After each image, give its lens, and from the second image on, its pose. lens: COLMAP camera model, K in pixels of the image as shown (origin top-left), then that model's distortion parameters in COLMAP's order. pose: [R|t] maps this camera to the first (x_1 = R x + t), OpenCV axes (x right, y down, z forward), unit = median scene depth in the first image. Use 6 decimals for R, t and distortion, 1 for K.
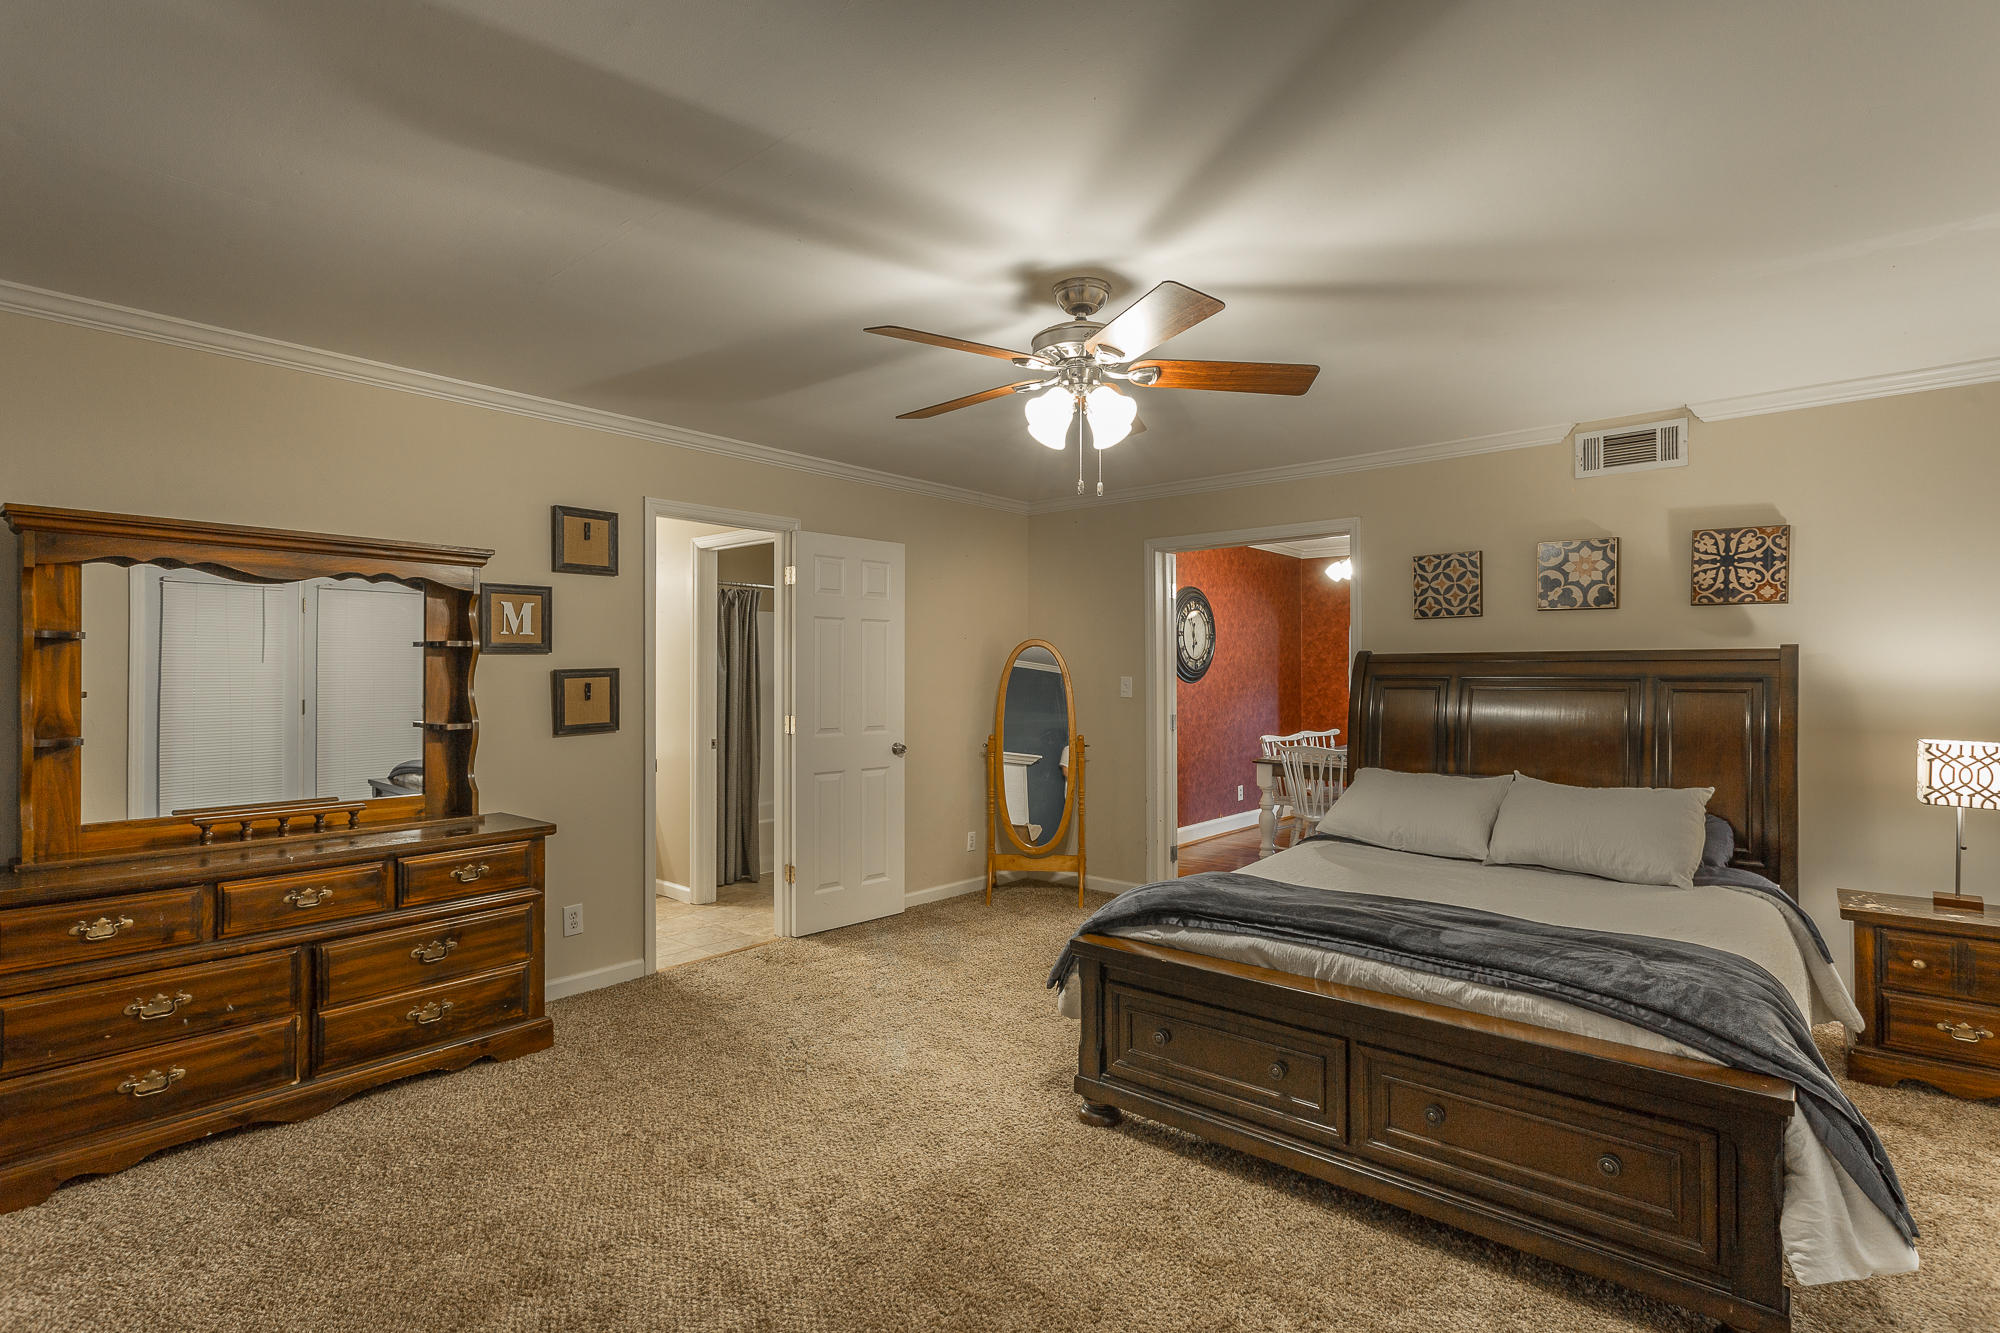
lens RADIAL K [[940.5, 0, 1004.1], [0, 940.5, 678.1], [0, 0, 1]] dist [-0.001769, -0.000200]
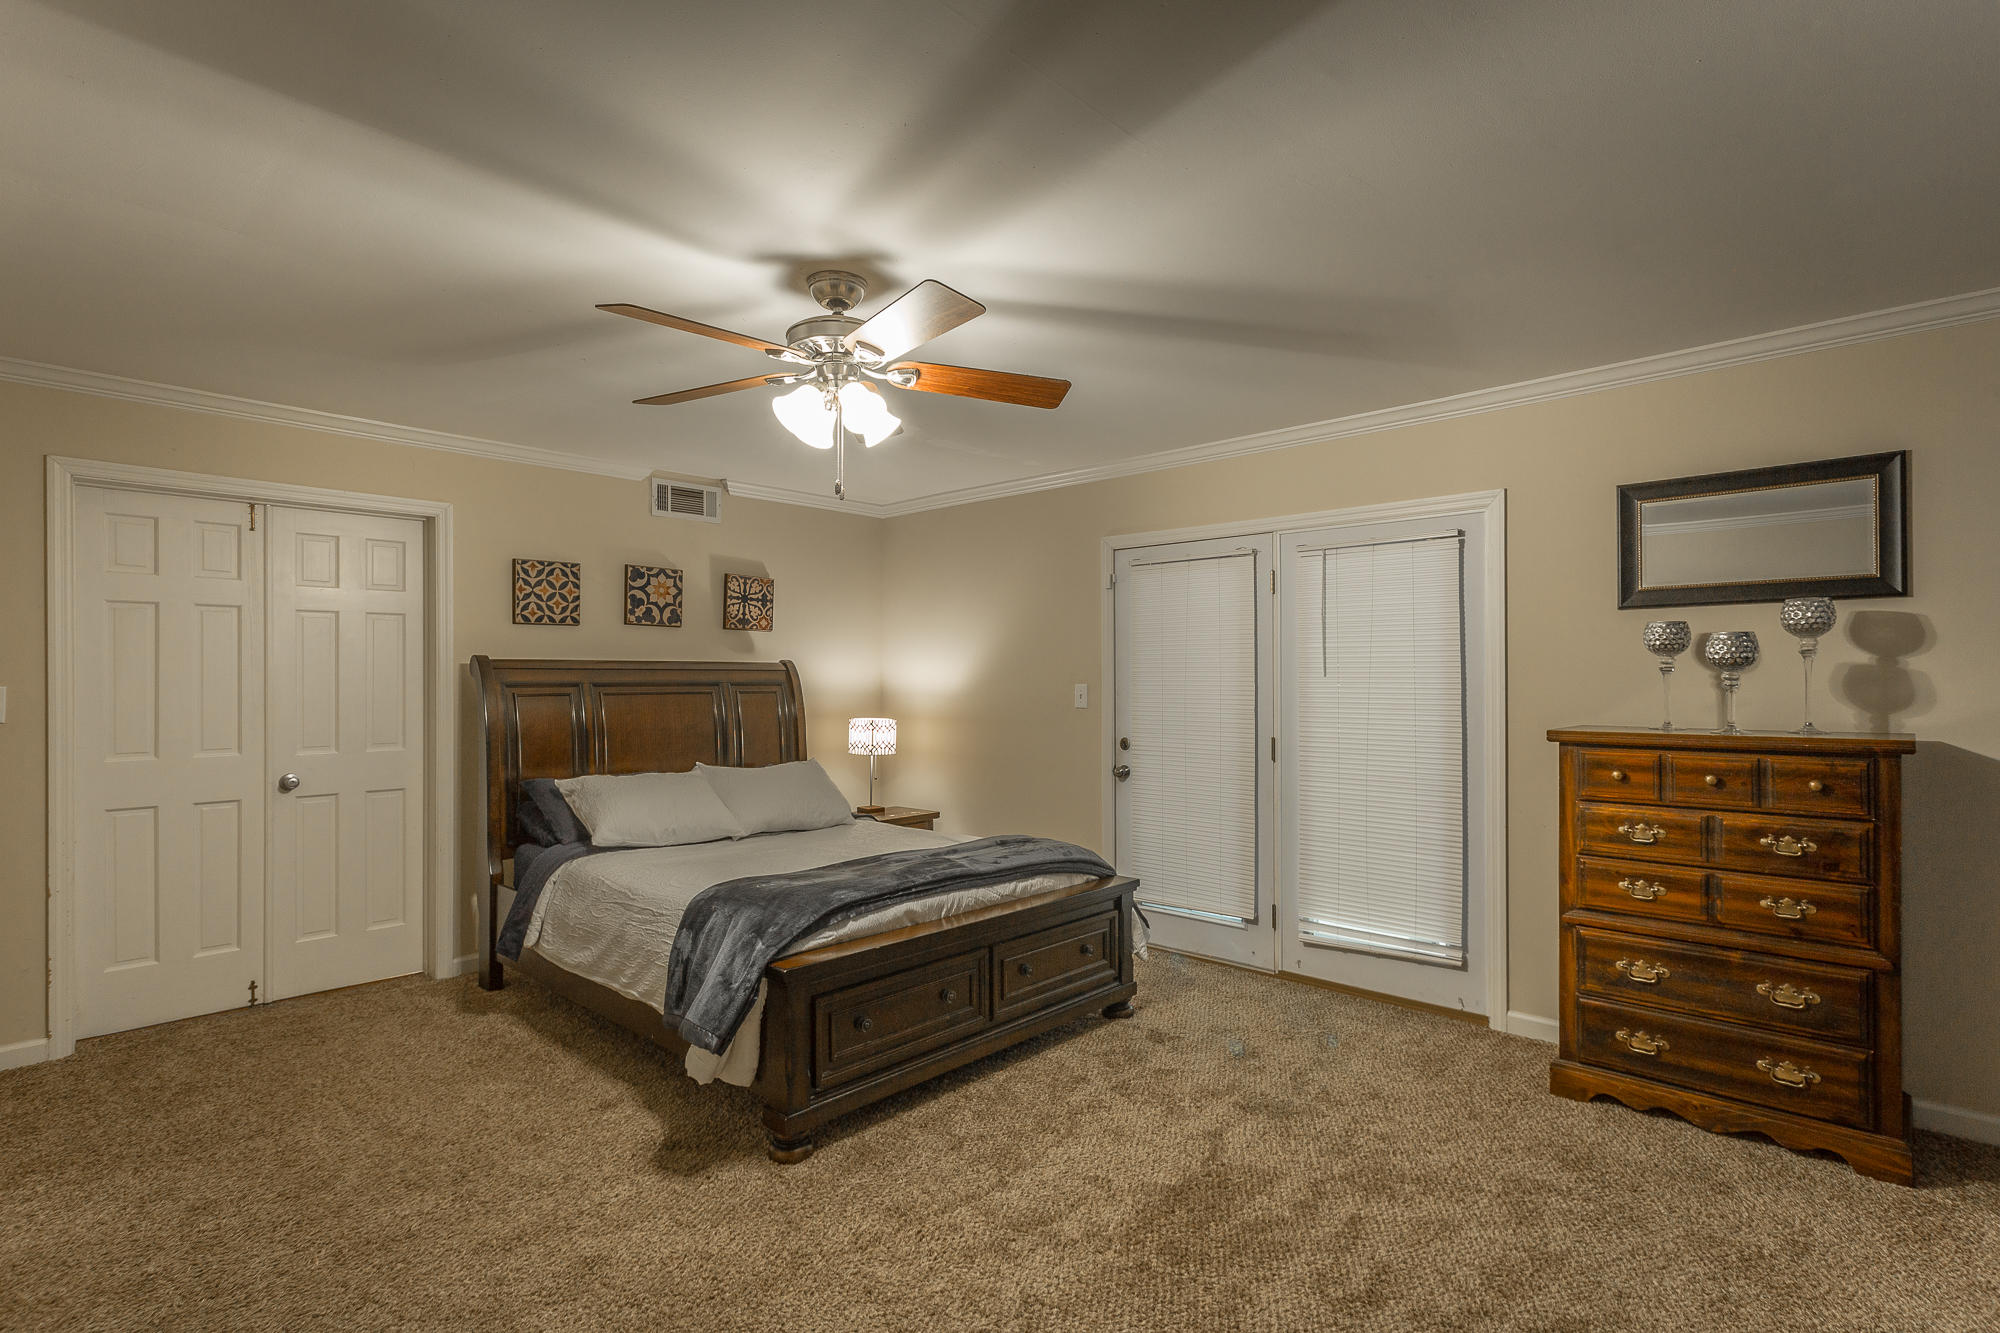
lens RADIAL K [[956.2, 0, 997.1], [0, 956.2, 677.5], [0, 0, 1]] dist [0.007643, 0.000637]
pose [[0.062571, 0.001840, 0.998039, -0.575127], [0.005881, 0.999980, -0.002212, -0.002730], [-0.998023, 0.006007, 0.062559, 0.501440]]
